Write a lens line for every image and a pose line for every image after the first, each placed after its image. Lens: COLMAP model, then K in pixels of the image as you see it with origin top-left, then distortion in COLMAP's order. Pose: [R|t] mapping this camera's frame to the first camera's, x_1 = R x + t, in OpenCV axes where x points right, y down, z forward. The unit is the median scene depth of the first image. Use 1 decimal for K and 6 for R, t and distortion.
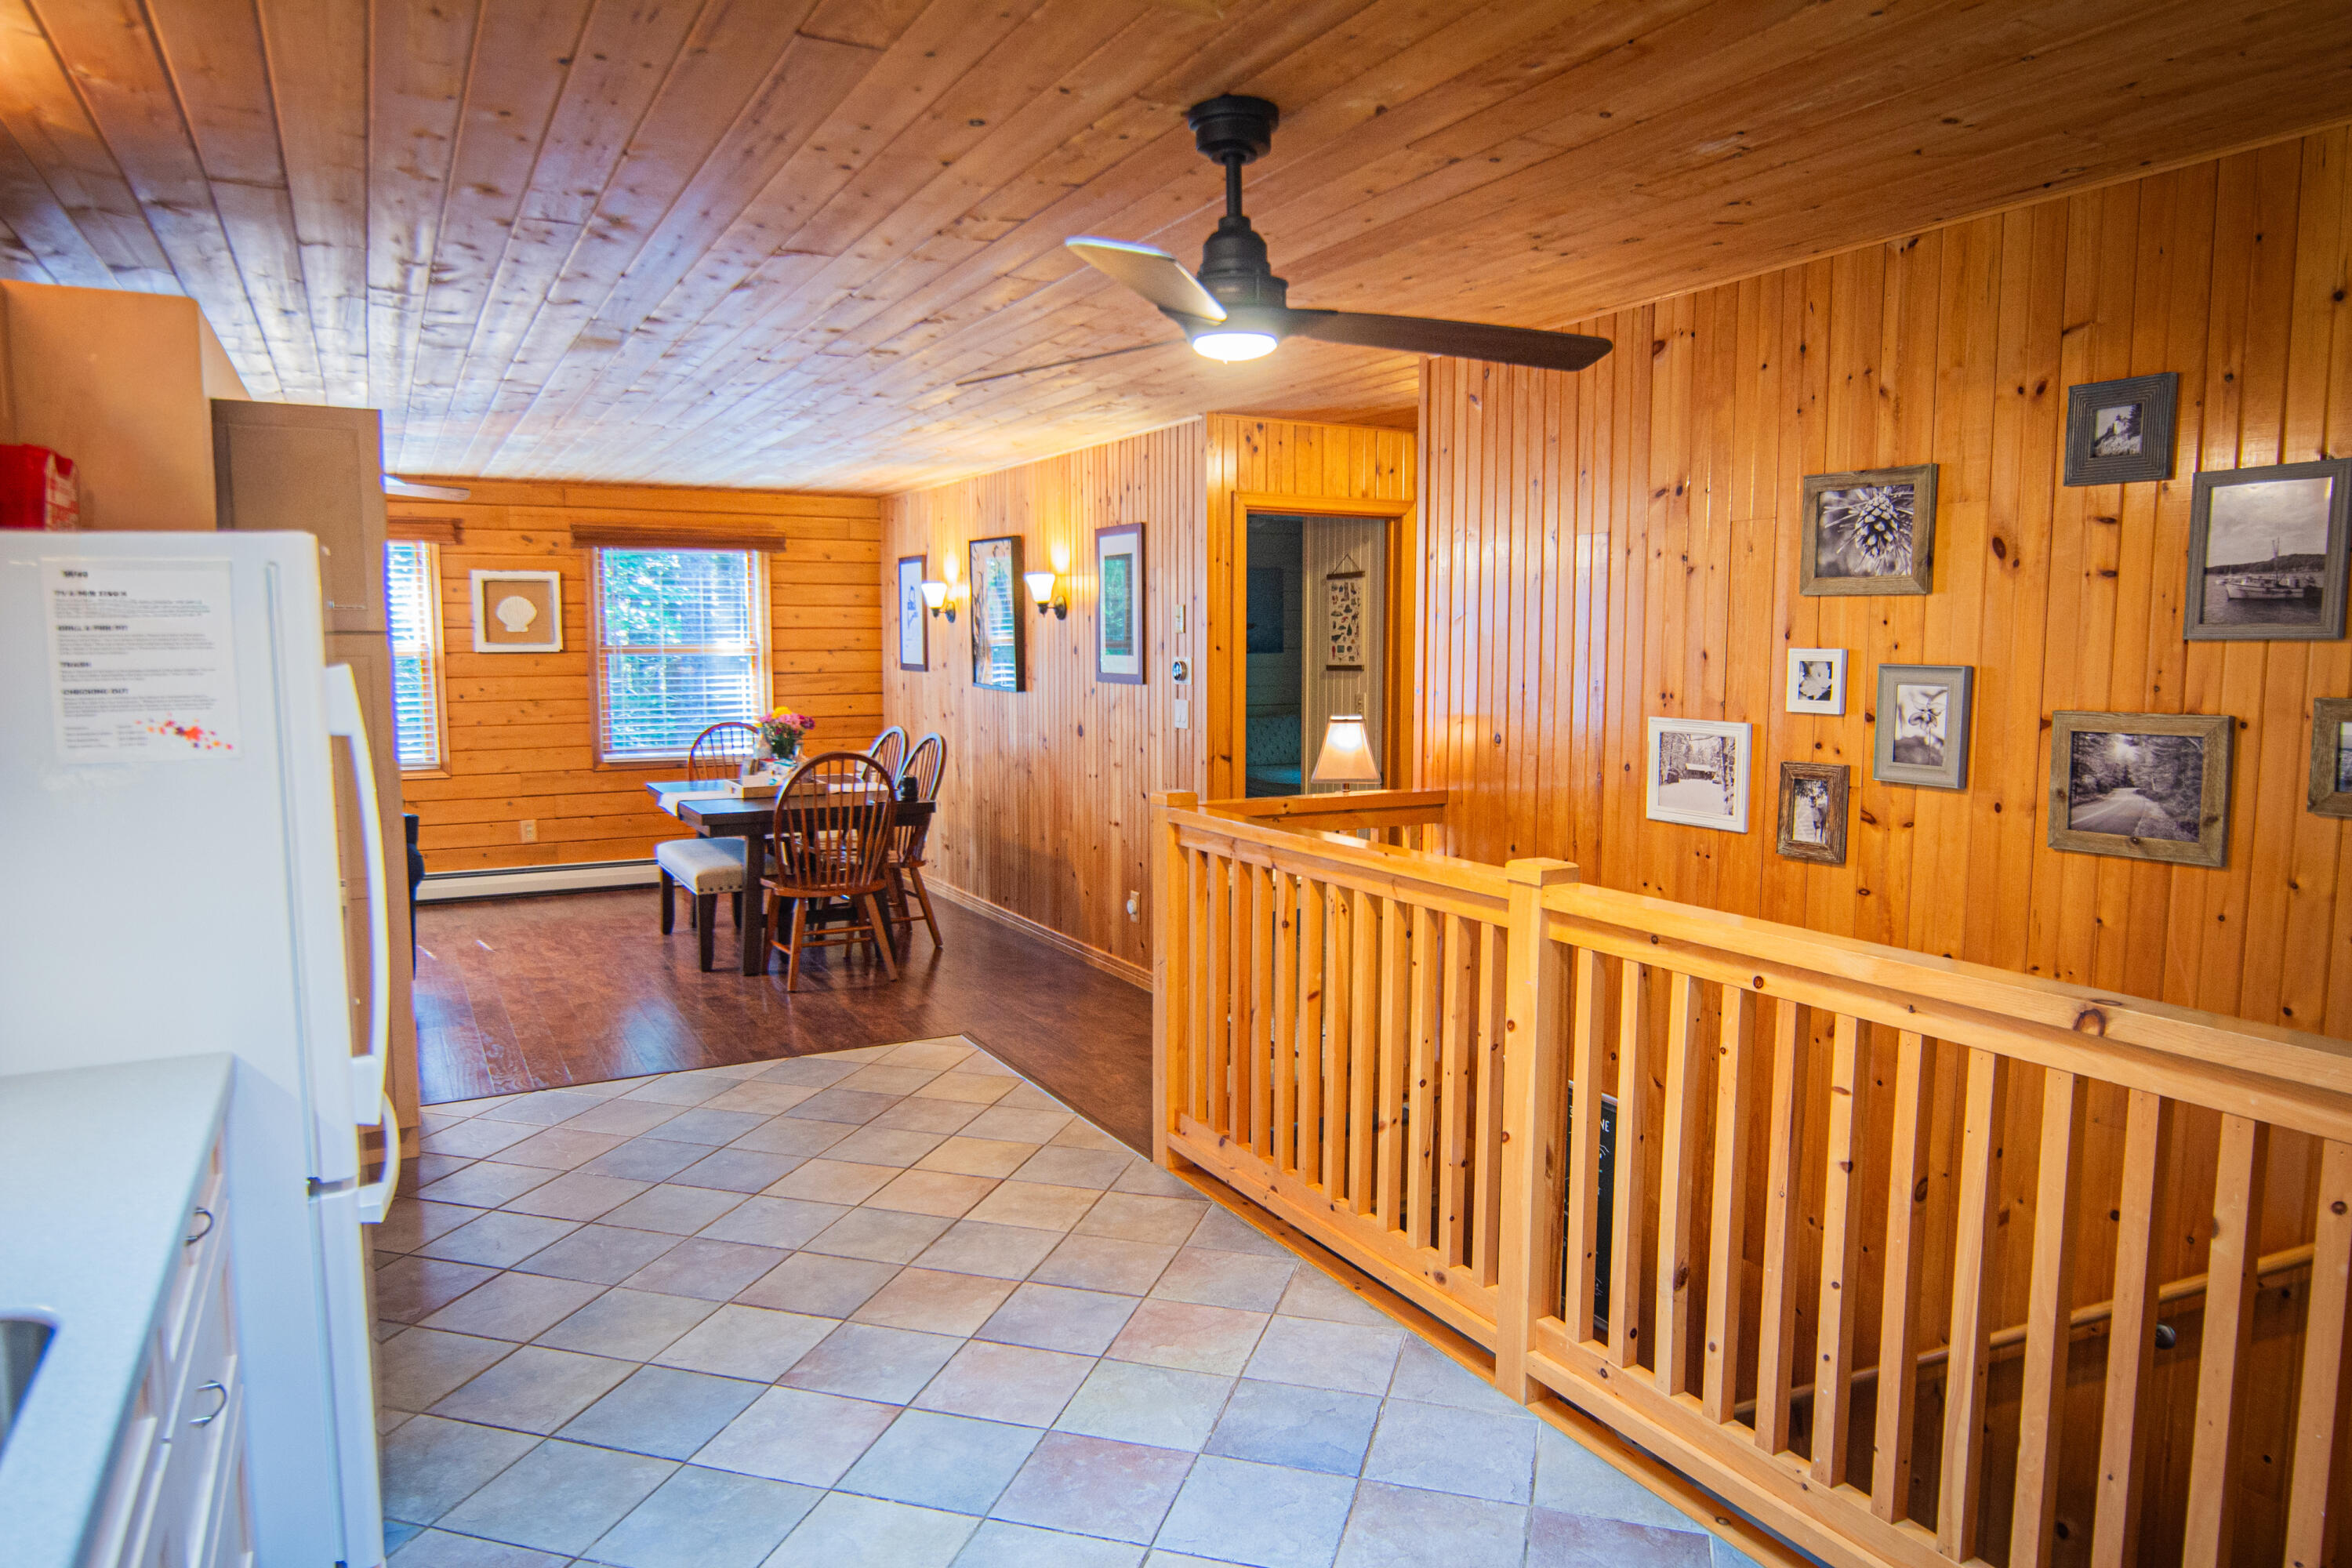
lens RADIAL K [[1555.8, 0, 1170.2], [0, 1555.8, 797.3], [0, 0, 1]] dist [-0.010574, -0.001560]
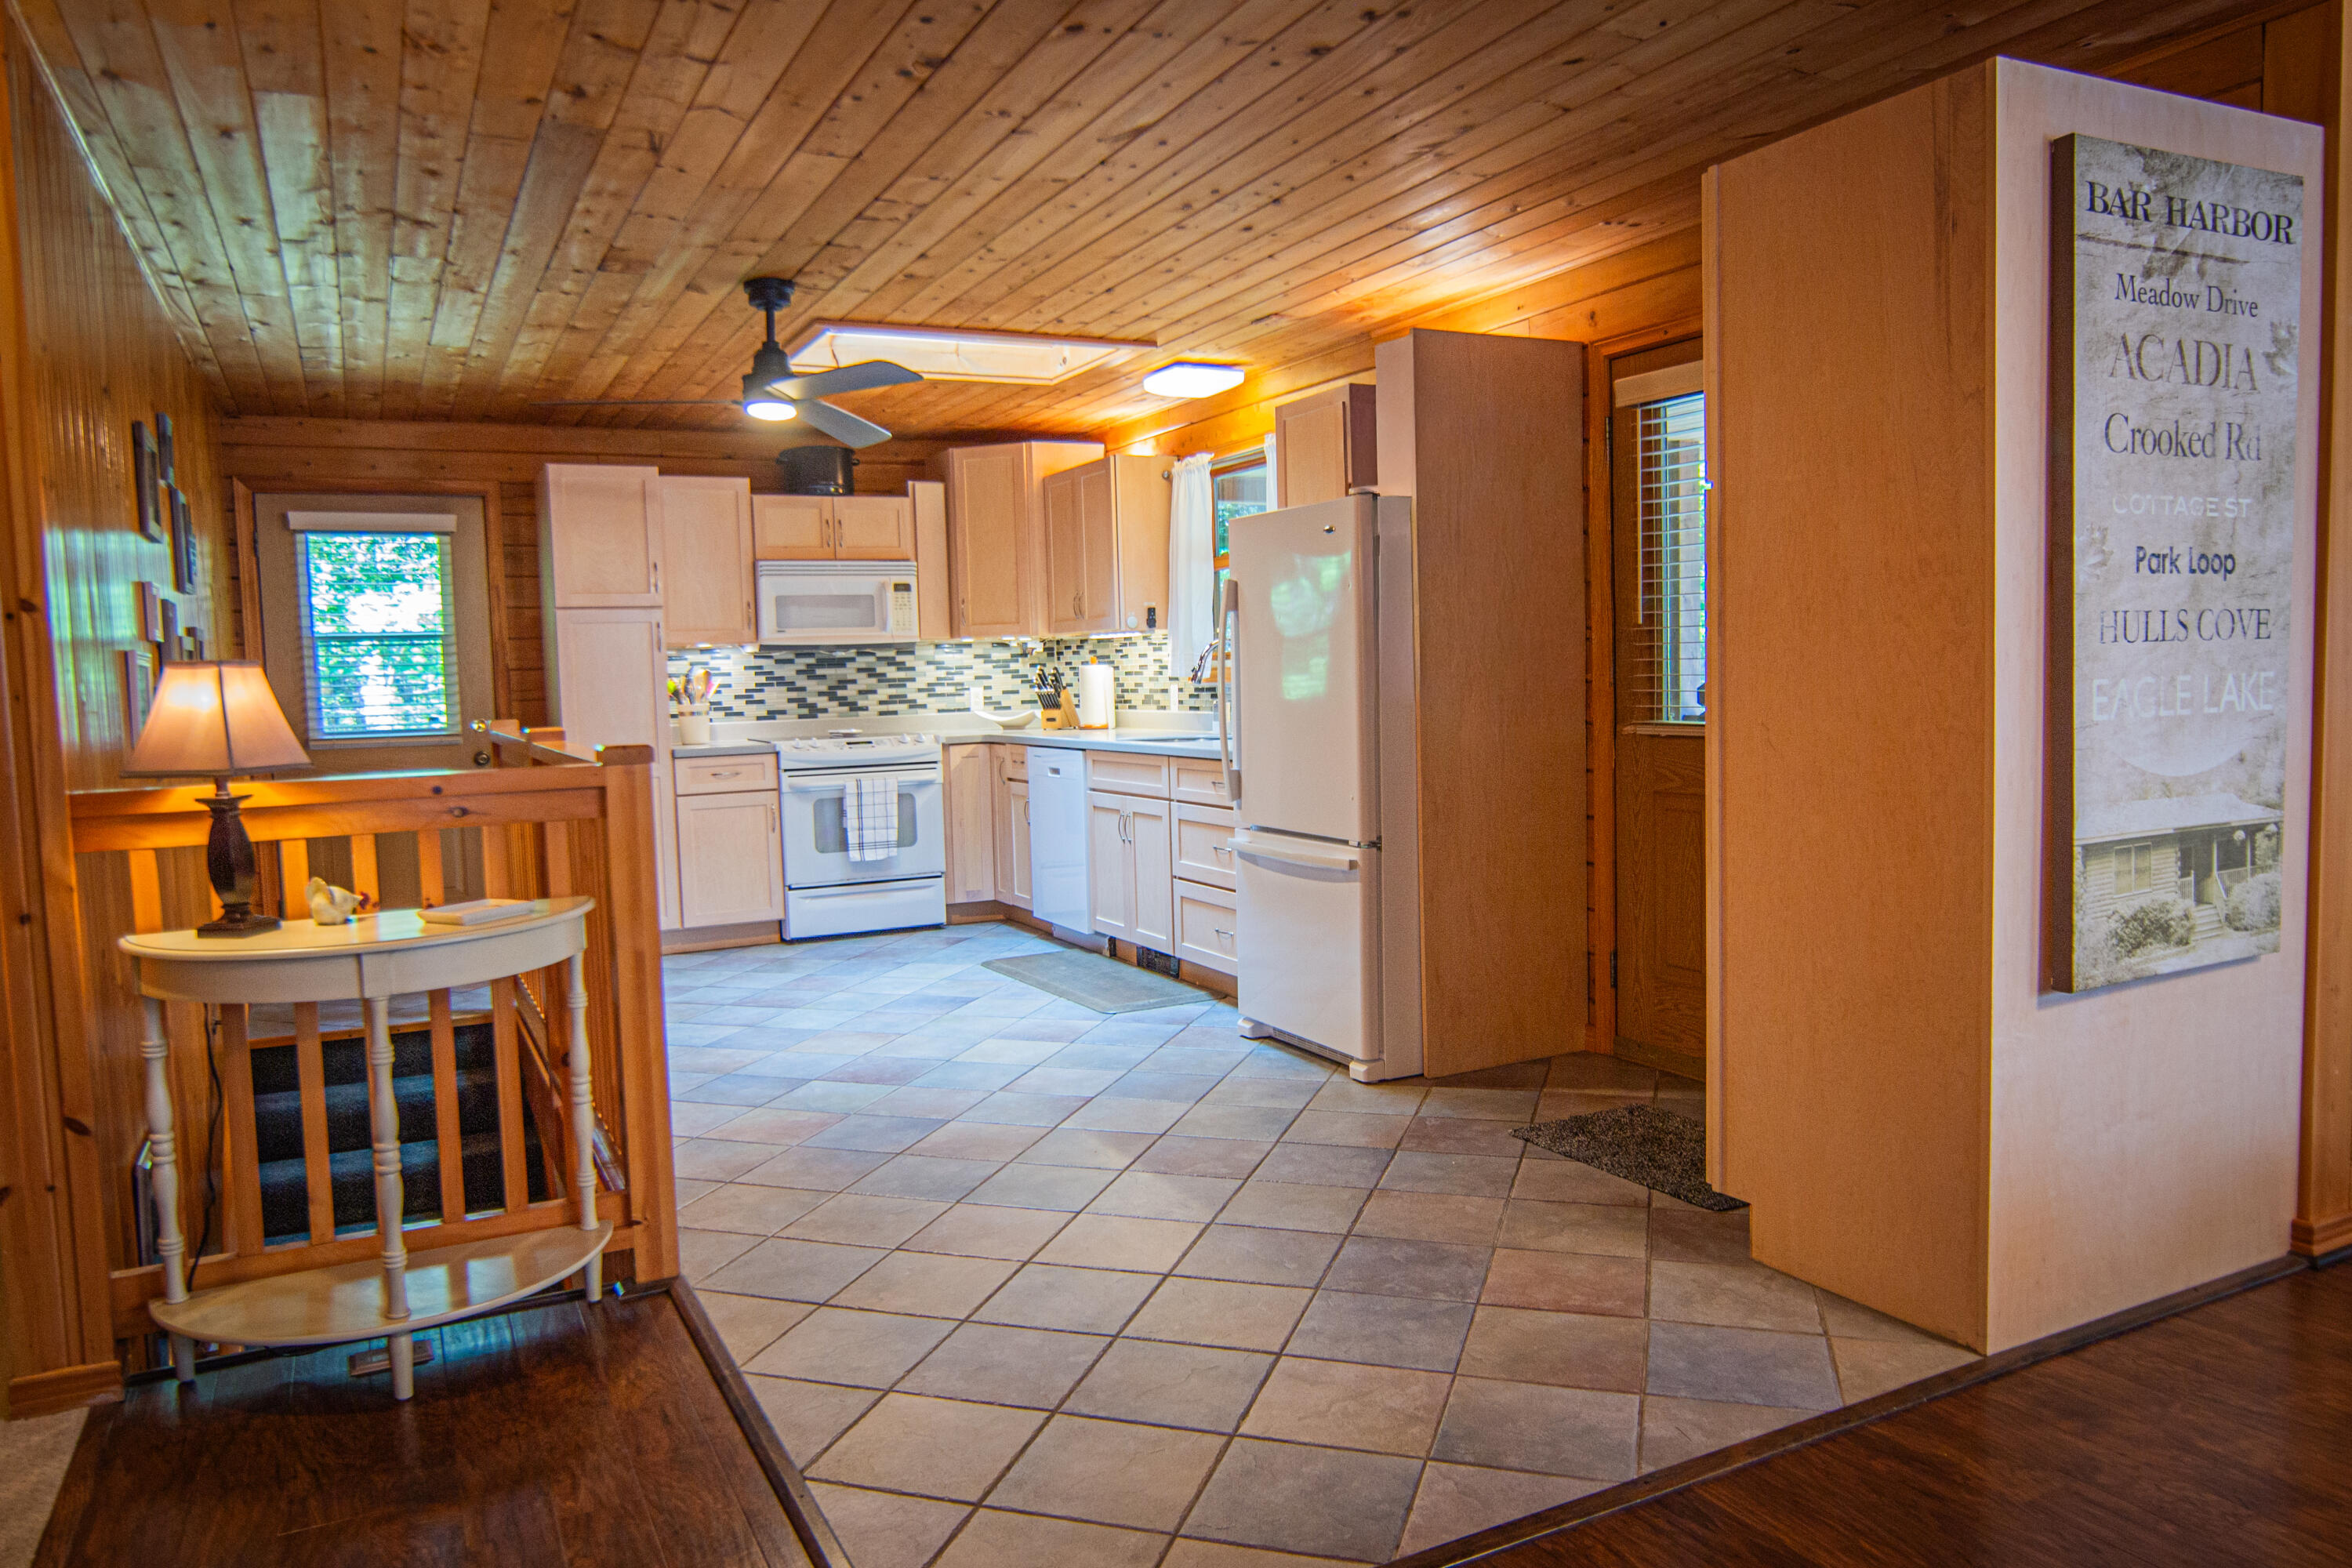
lens RADIAL K [[1555.8, 0, 1142.9], [0, 1555.8, 821.1], [0, 0, 1]] dist [-0.010574, -0.001560]
pose [[-0.999108, 0.025820, 0.033421, -0.365735], [0.032056, 0.978844, 0.202082, -0.148232], [-0.027496, 0.202973, -0.978798, 2.399985]]
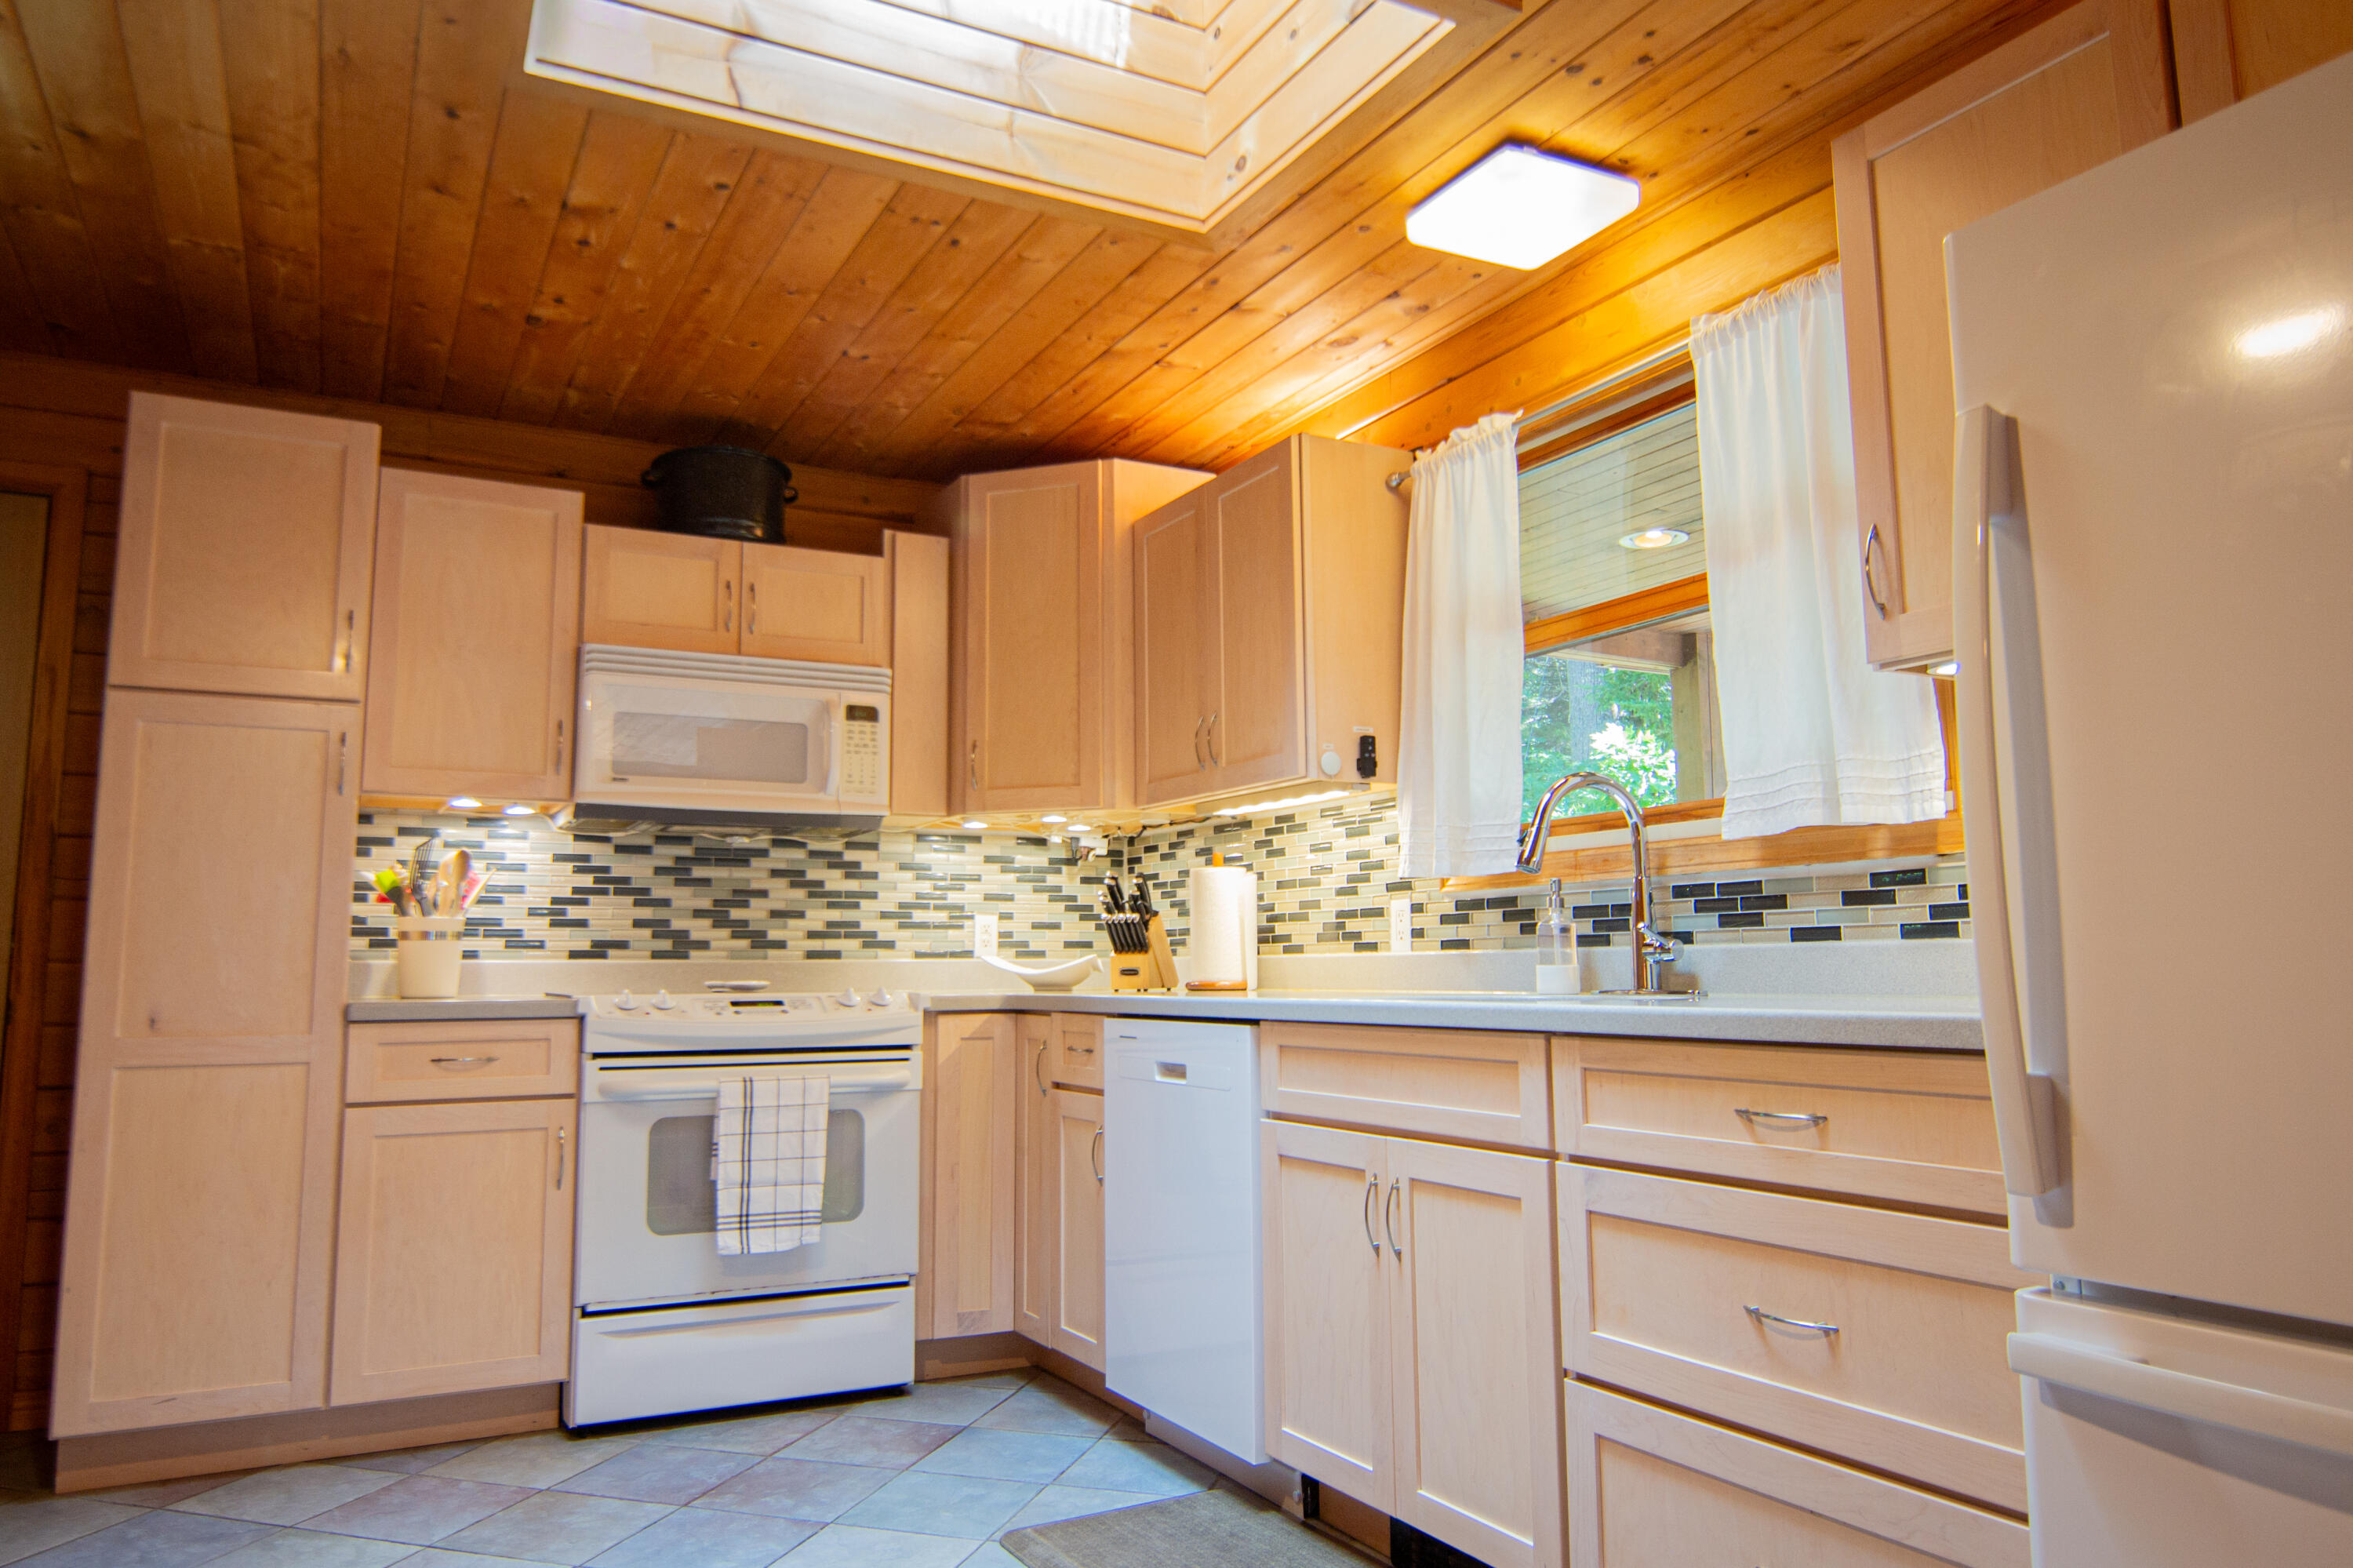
lens RADIAL K [[1556.5, 0, 1114.8], [0, 1556.5, 790.9], [0, 0, 1]] dist [-0.010574, -0.001560]
pose [[-0.999722, 0.008226, 0.022106, -0.160524], [0.008004, 0.999917, -0.010125, 0.048092], [-0.022188, -0.009946, -0.999704, 1.269202]]
